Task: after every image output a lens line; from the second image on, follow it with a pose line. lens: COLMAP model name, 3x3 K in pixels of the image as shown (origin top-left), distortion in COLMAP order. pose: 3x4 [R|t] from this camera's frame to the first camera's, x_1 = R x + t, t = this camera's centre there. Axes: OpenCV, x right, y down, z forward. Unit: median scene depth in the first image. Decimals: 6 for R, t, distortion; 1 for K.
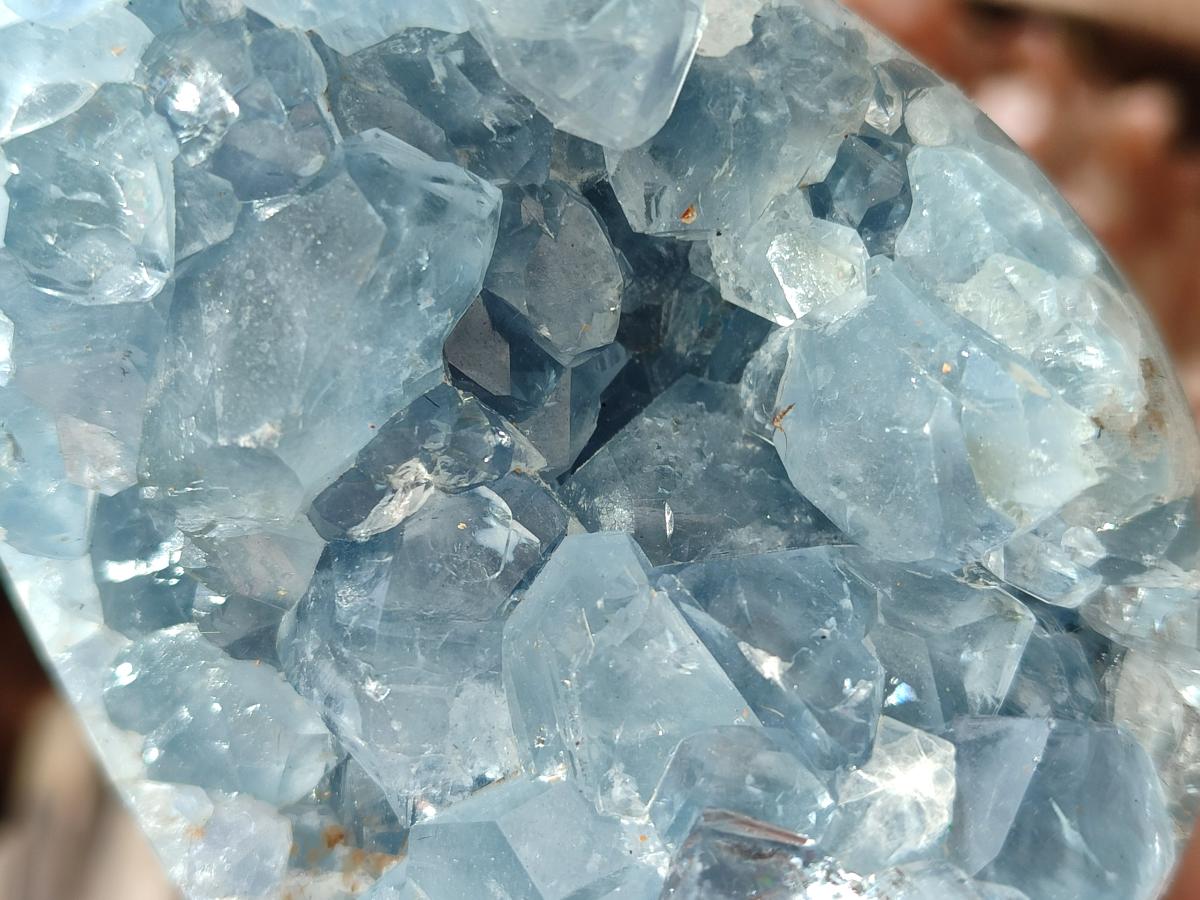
lens RADIAL K [[1791.9, 0, 600.0], [0, 1791.9, 450.0], [0, 0, 1]] dist [0.251987, -1.730689]
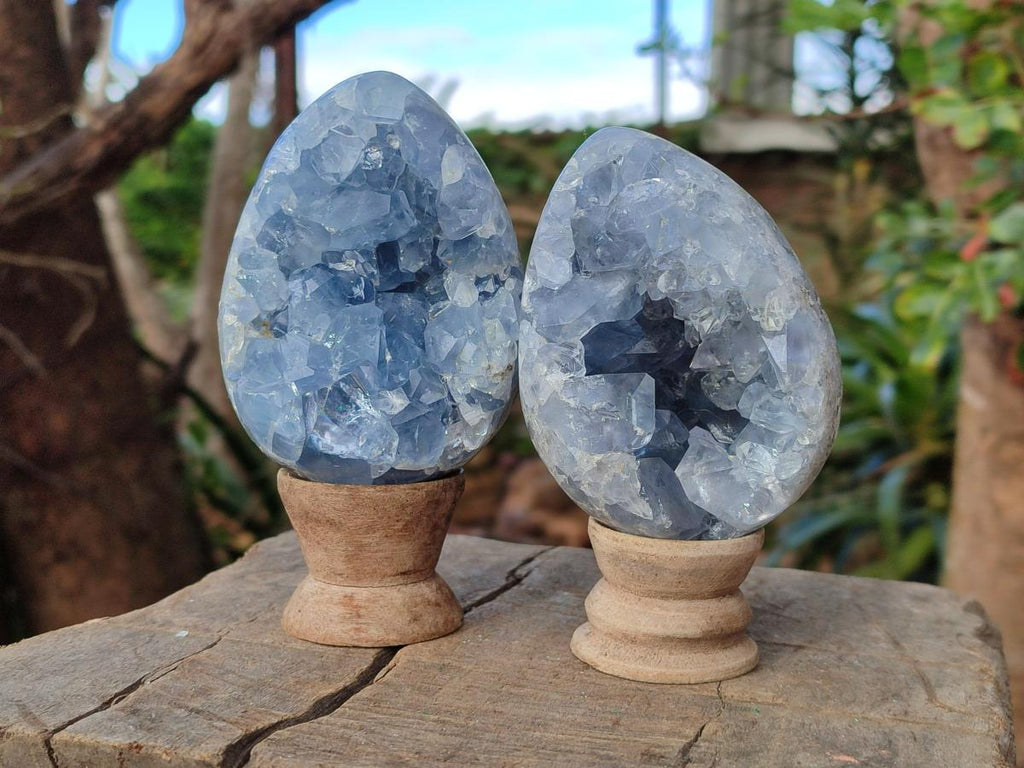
lens RADIAL K [[1529.1, 0, 512.0], [0, 1529.1, 384.0], [0, 0, 1]] dist [0.251987, -1.730689]
pose [[0.746986, 0.662281, 0.058275, 0.133924], [-0.659176, 0.749189, -0.064830, 0.194562], [-0.086595, 0.010013, 0.996193, -2.320522]]
